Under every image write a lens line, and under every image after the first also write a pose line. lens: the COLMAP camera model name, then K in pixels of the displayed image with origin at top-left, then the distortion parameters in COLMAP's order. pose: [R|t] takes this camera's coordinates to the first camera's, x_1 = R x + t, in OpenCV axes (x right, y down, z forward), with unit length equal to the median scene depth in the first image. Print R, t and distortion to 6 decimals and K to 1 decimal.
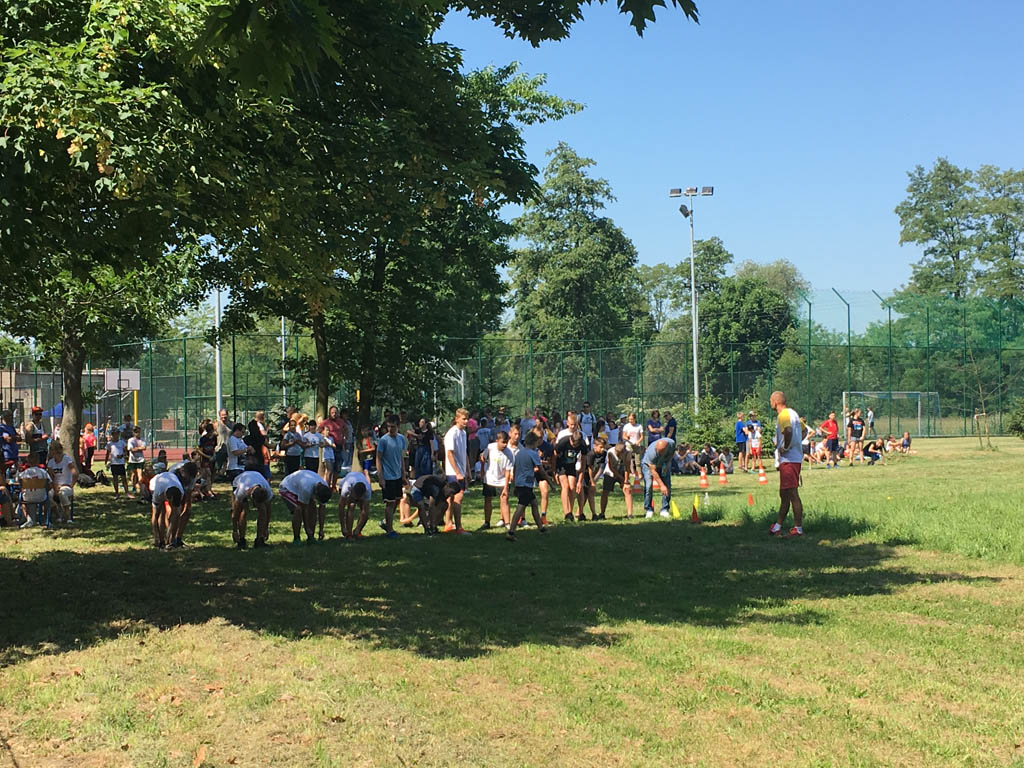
lens RADIAL K [[1655.6, 0, 534.9], [0, 1655.6, 382.0], [0, 0, 1]] dist [0.073086, 0.000000]
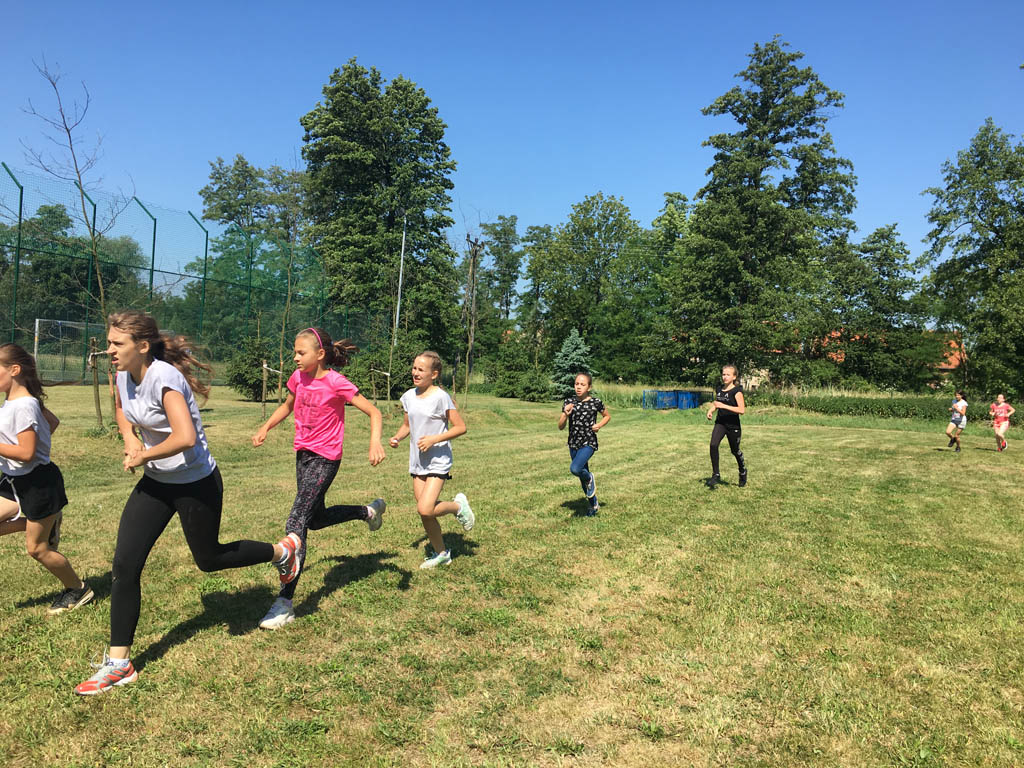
lens RADIAL K [[871.7, 0, 511.9], [0, 871.7, 385.8], [0, 0, 1]] dist [0.096648, -0.118932]
pose [[0.868975, 0.048484, 0.492476, 0.088493], [-0.070749, 0.997138, 0.026670, 0.005422], [-0.489773, -0.058018, 0.869918, 0.265992]]
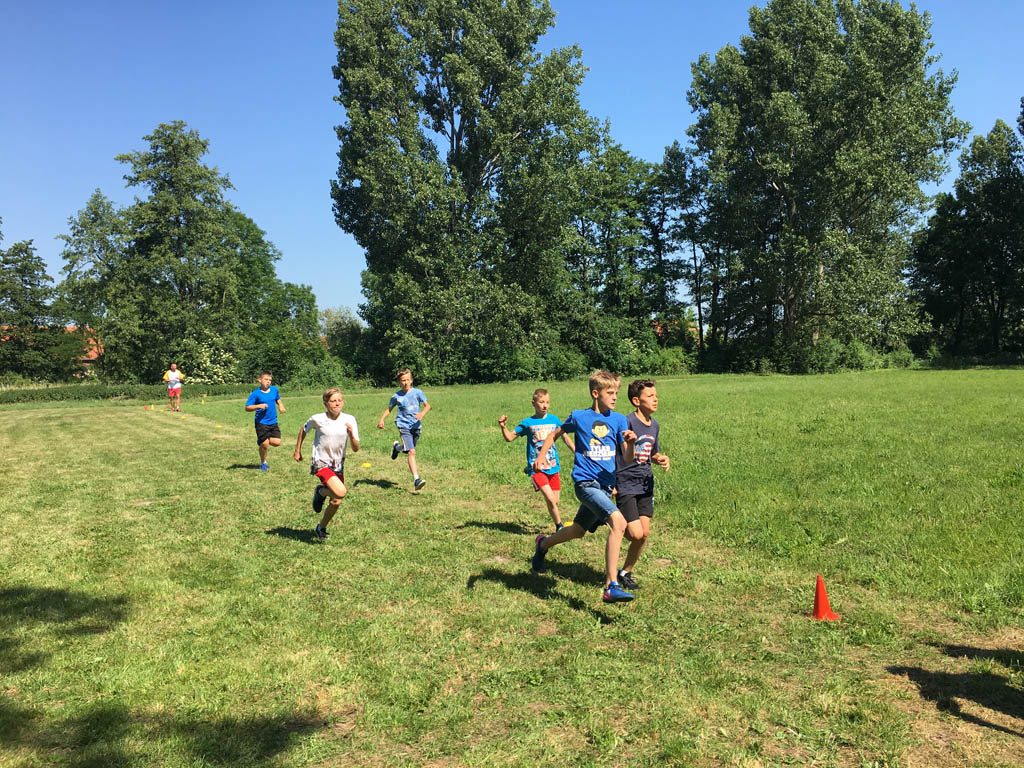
lens RADIAL K [[871.7, 0, 522.1], [0, 871.7, 389.8], [0, 0, 1]] dist [0.096648, -0.118932]
pose [[0.148875, -0.016762, 0.988714, -0.014501], [0.009869, 0.999832, 0.015464, 0.005136], [-0.988807, 0.007455, 0.149016, 0.193328]]
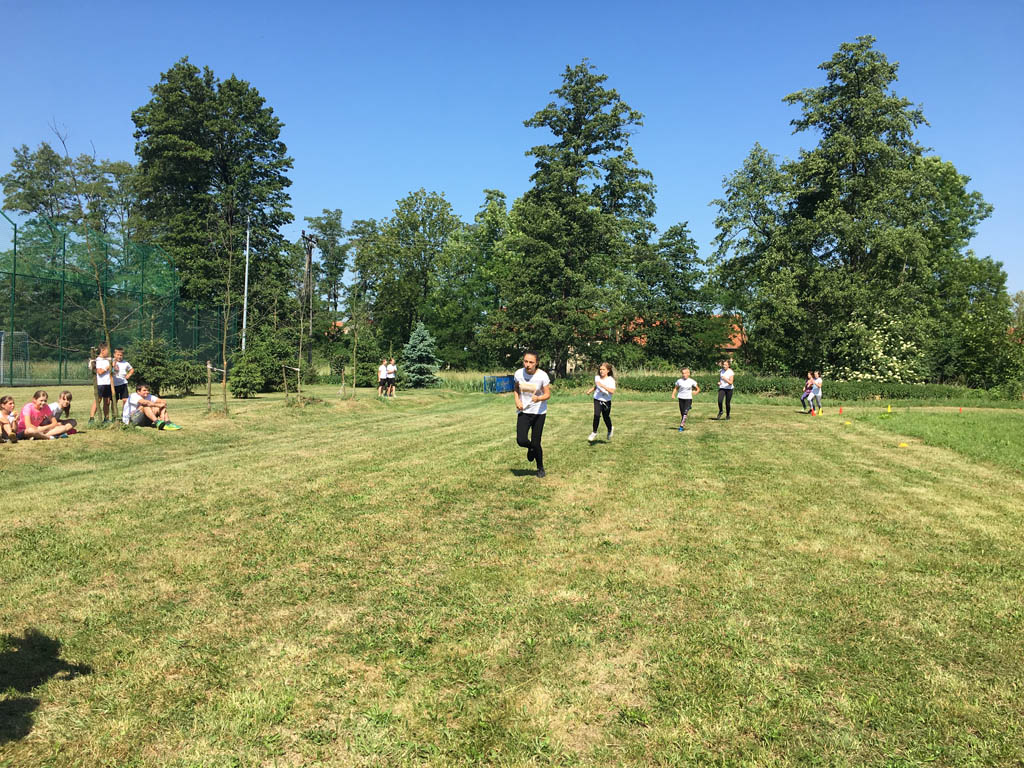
lens RADIAL K [[871.7, 0, 513.6], [0, 871.7, 364.3], [0, 0, 1]] dist [0.096648, -0.118932]
pose [[0.745577, 0.029369, 0.665772, 0.064529], [-0.042964, 0.999068, 0.004043, 0.005399], [-0.665033, -0.031619, 0.746145, 0.251275]]
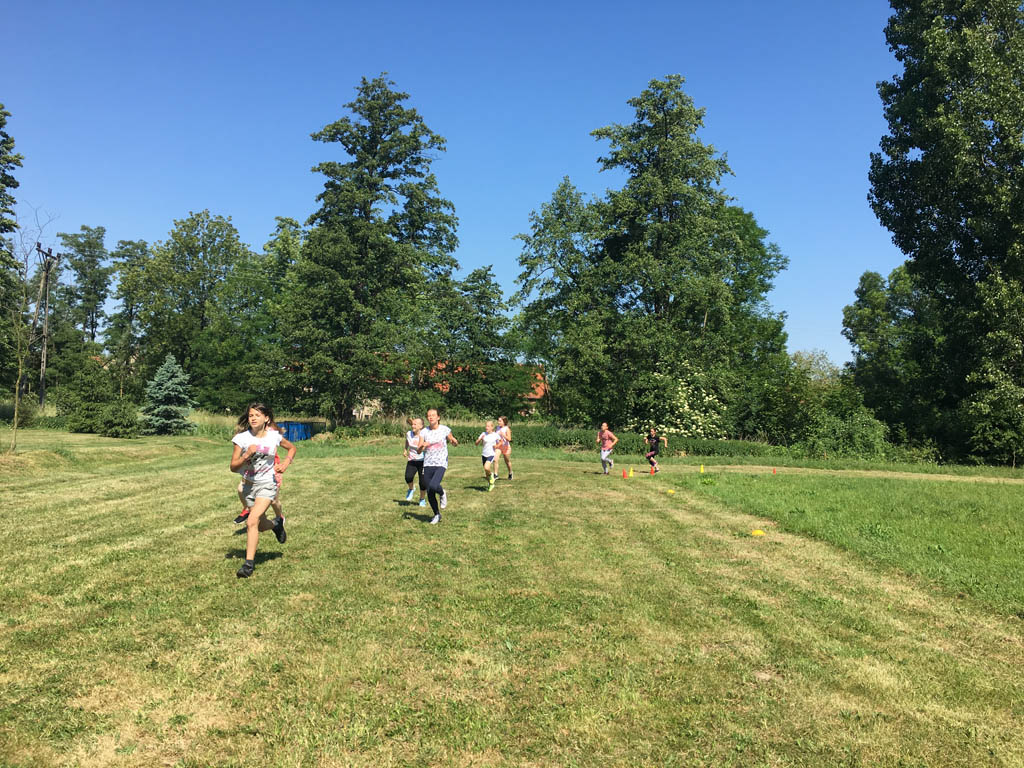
lens RADIAL K [[871.7, 0, 511.1], [0, 871.7, 372.2], [0, 0, 1]] dist [0.096648, -0.118932]
pose [[0.583692, 0.081346, 0.807890, 0.095460], [-0.066145, 0.996426, -0.052541, 0.005099], [-0.809277, -0.022770, 0.586986, 0.272153]]
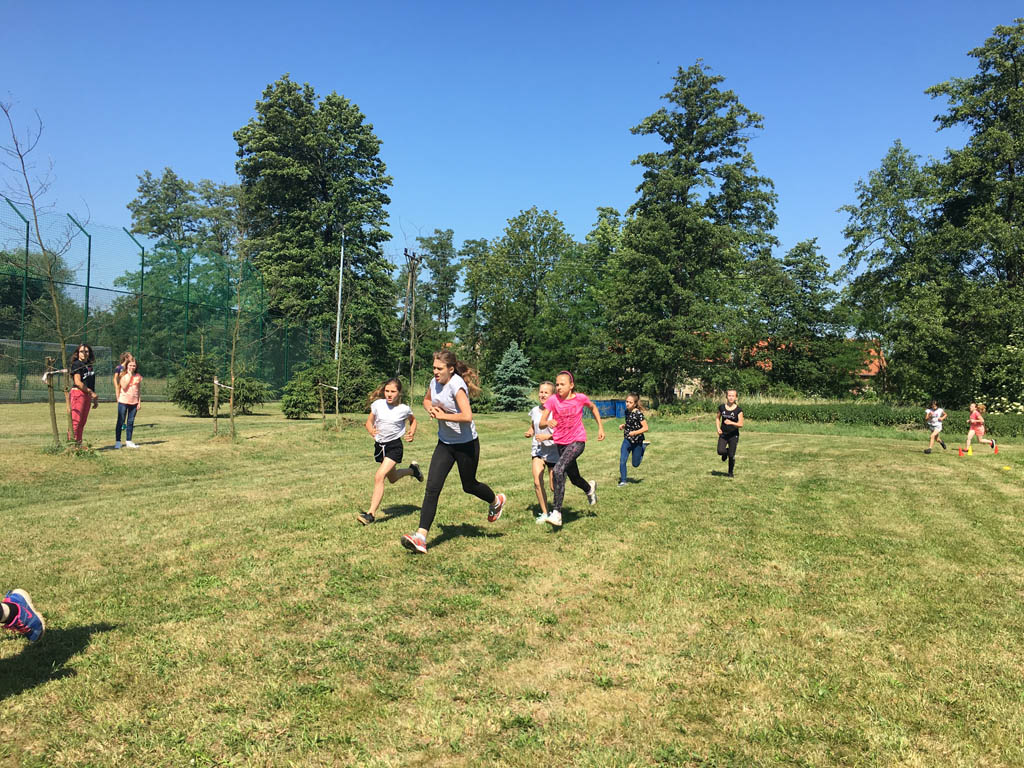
lens RADIAL K [[871.7, 0, 509.9], [0, 871.7, 362.8], [0, 0, 1]] dist [0.096648, -0.118932]
pose [[0.833531, 0.057478, 0.549474, 0.085187], [-0.057490, 0.998198, -0.017207, 0.005368], [-0.549473, -0.017246, 0.835334, 0.262357]]
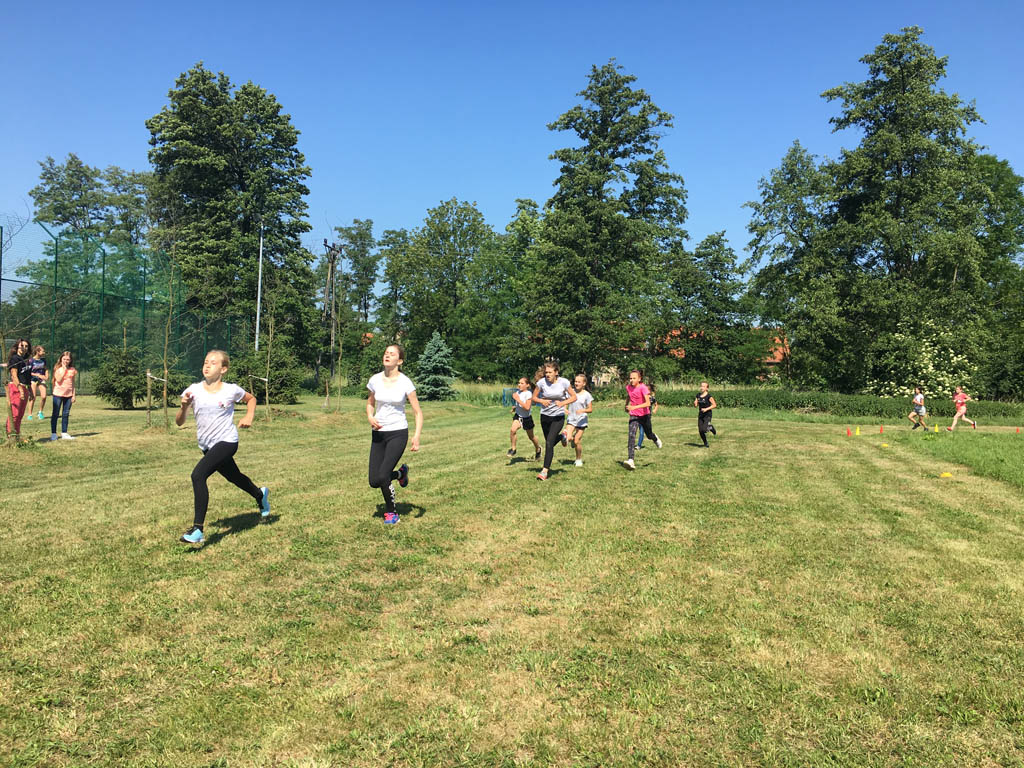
lens RADIAL K [[871.7, 0, 510.1], [0, 871.7, 358.5], [0, 0, 1]] dist [0.096648, -0.118932]
pose [[0.779880, 0.047081, 0.624155, 0.080744], [-0.048348, 0.998719, -0.014925, 0.005350], [-0.624058, -0.018537, 0.781158, 0.257448]]
